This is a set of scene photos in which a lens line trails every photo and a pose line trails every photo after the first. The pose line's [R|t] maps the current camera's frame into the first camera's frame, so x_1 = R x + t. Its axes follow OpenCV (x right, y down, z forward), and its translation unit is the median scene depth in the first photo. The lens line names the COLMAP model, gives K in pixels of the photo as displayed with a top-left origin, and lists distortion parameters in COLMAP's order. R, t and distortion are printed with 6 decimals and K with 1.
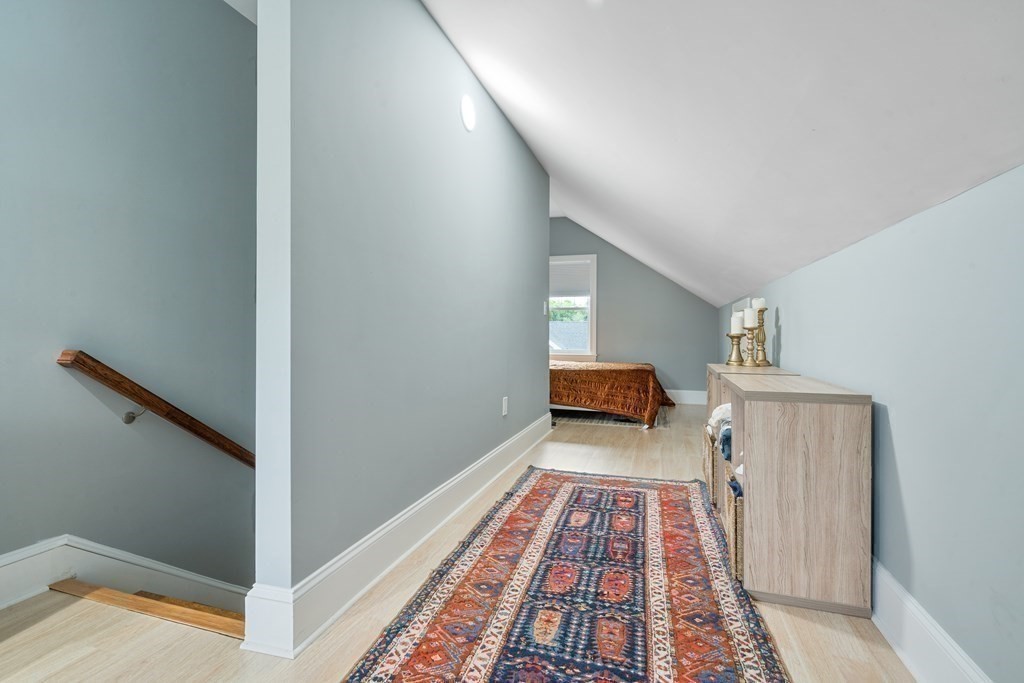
lens RADIAL K [[466.6, 0, 508.1], [0, 466.6, 336.6], [0, 0, 1]] dist [-0.002293, 0.001945]
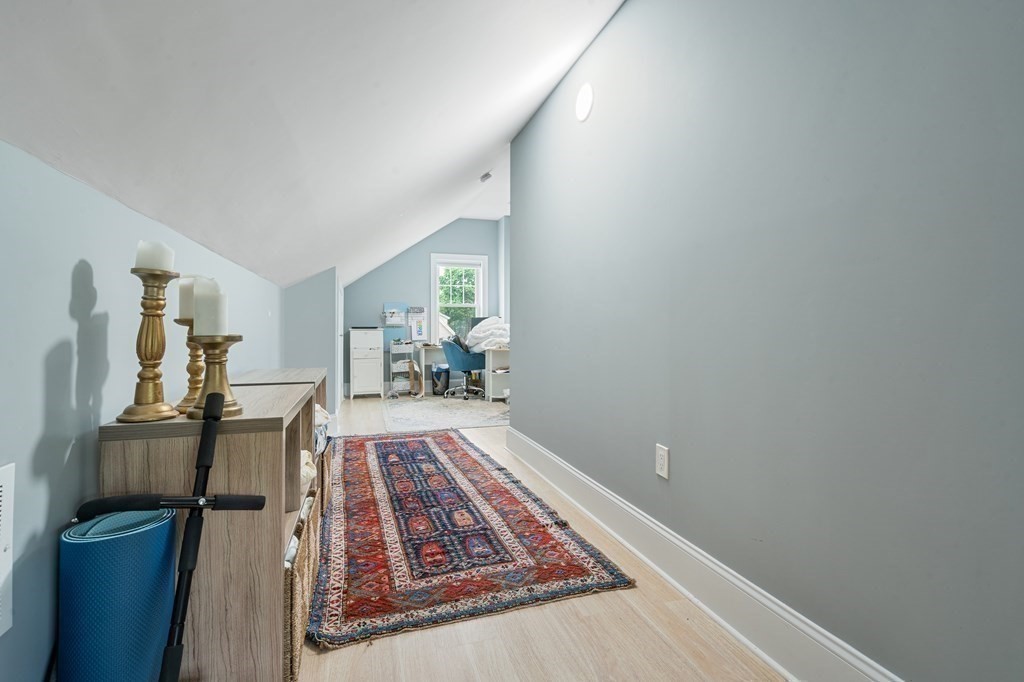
lens RADIAL K [[466.6, 0, 508.1], [0, 466.6, 334.0], [0, 0, 1]] dist [-0.002293, 0.001945]
pose [[-0.808774, 0.003234, -0.588111, 0.662667], [-0.005114, 0.999908, 0.012531, -0.016009], [0.588097, 0.013142, -0.808683, 1.866233]]
